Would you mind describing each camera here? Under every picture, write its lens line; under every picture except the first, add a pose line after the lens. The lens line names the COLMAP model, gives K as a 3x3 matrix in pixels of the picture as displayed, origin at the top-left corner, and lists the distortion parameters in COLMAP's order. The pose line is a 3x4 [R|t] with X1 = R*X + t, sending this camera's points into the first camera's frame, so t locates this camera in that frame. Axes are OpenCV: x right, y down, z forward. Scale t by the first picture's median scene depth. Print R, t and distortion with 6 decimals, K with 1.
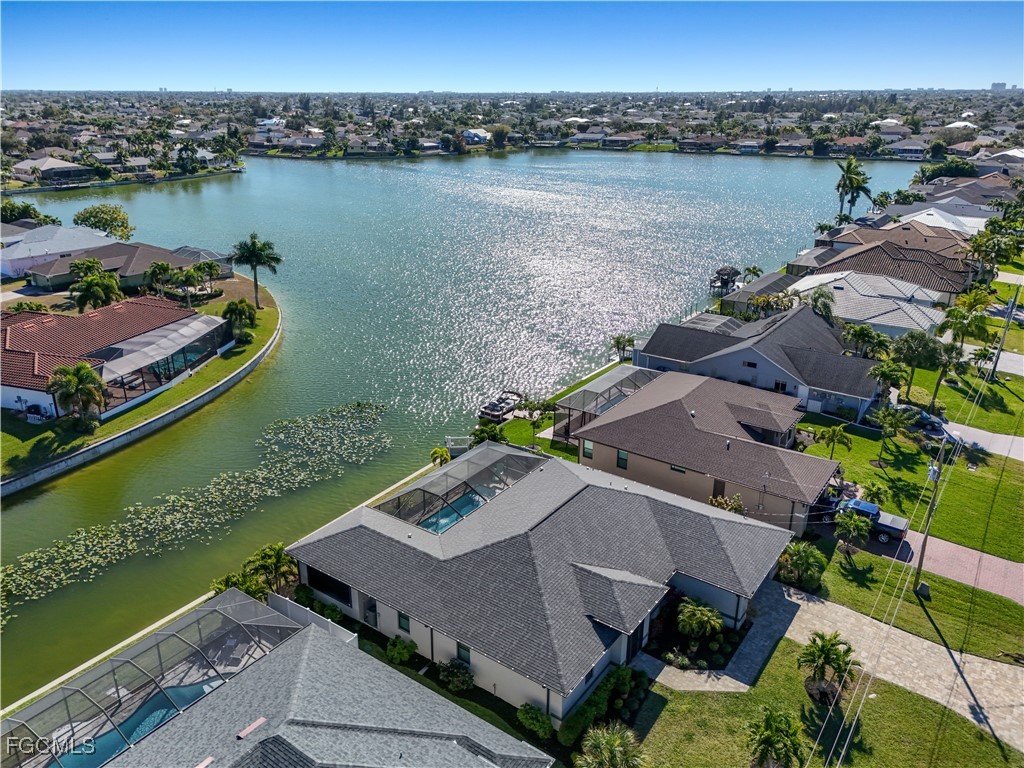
lens RADIAL K [[774.1, 0, 498.4], [0, 774.1, 378.5], [0, 0, 1]] dist [0.045135, -0.005175]
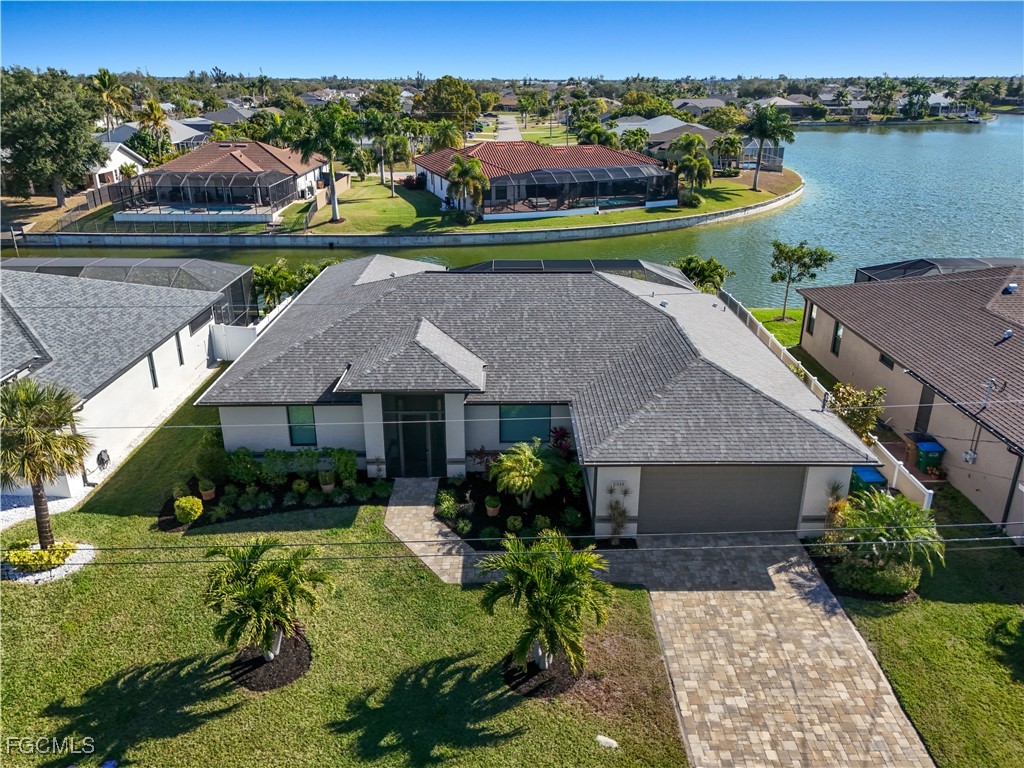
lens RADIAL K [[770.6, 0, 512.0], [0, 770.6, 384.0], [0, 0, 1]] dist [0.081236, -0.075031]
pose [[0.587515, 0.290553, -0.755251, 0.336881], [-0.284305, 0.947931, 0.143516, 0.088929], [0.757626, 0.130404, 0.639530, 0.328691]]
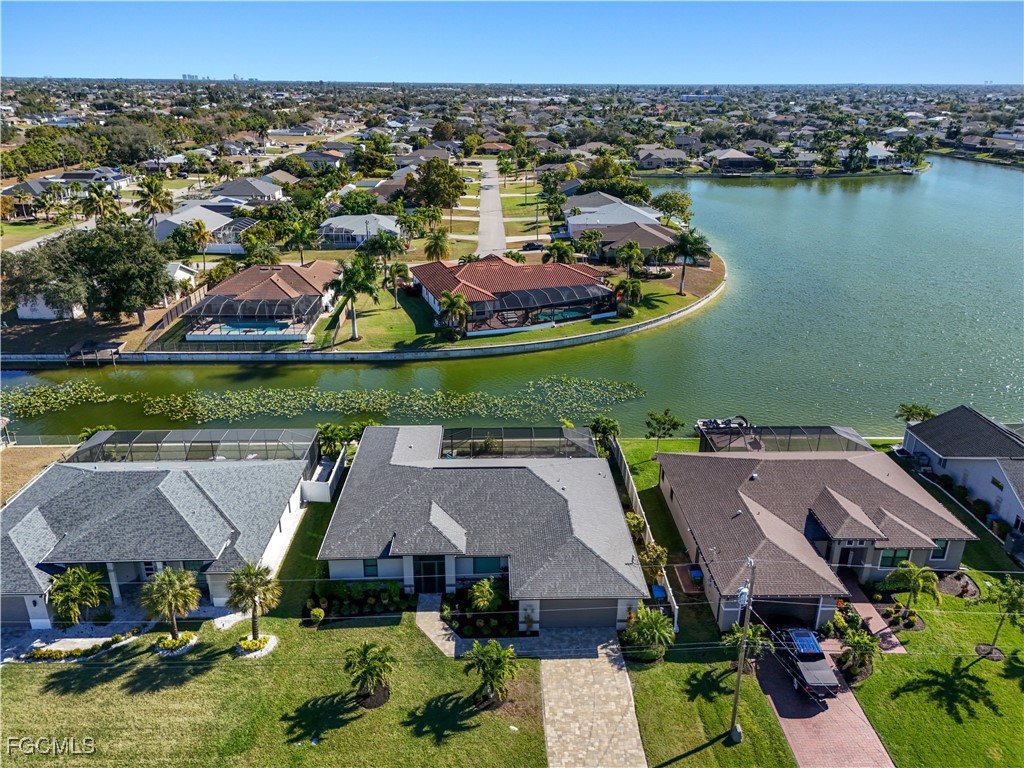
lens RADIAL K [[770.6, 0, 512.0], [0, 770.6, 384.0], [0, 0, 1]] dist [0.081236, -0.075031]
pose [[0.602401, 0.295861, -0.741336, 0.527927], [-0.284459, 0.947361, 0.146935, -0.081511], [0.745785, 0.122366, 0.654852, 0.135318]]
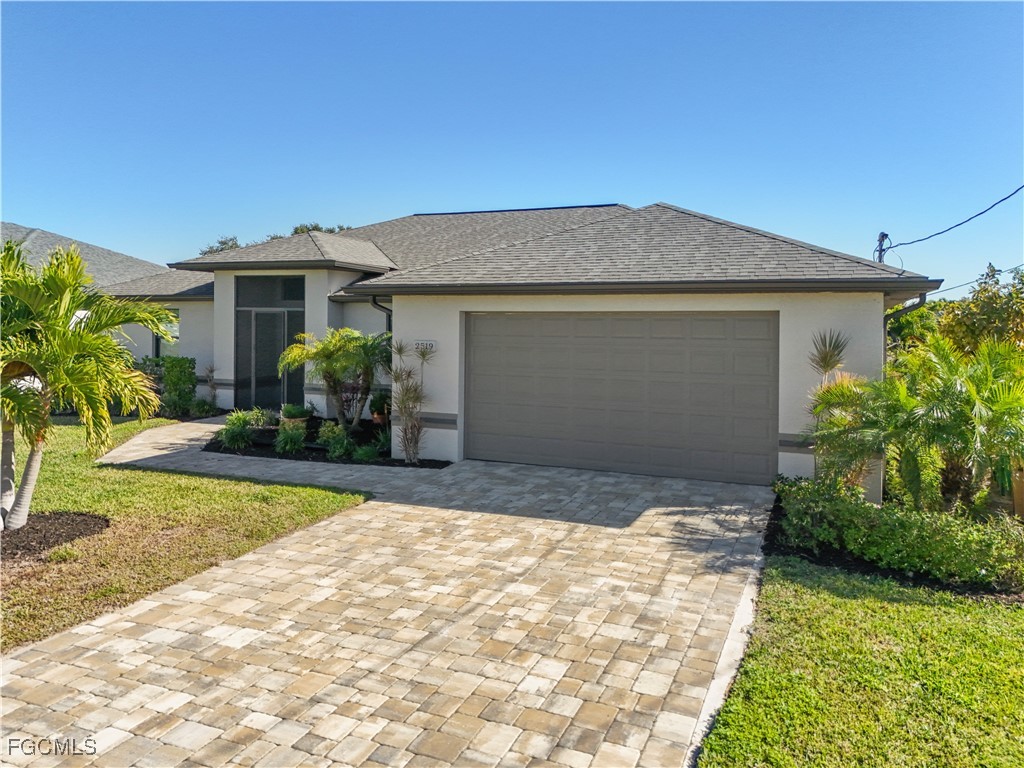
lens RADIAL K [[770.6, 0, 512.0], [0, 770.6, 384.0], [0, 0, 1]] dist [0.081236, -0.075031]
pose [[0.208665, 0.073024, -0.975257, 0.314128], [-0.352635, 0.935746, -0.005384, 0.151080], [0.912199, 0.345033, 0.221009, 0.517325]]
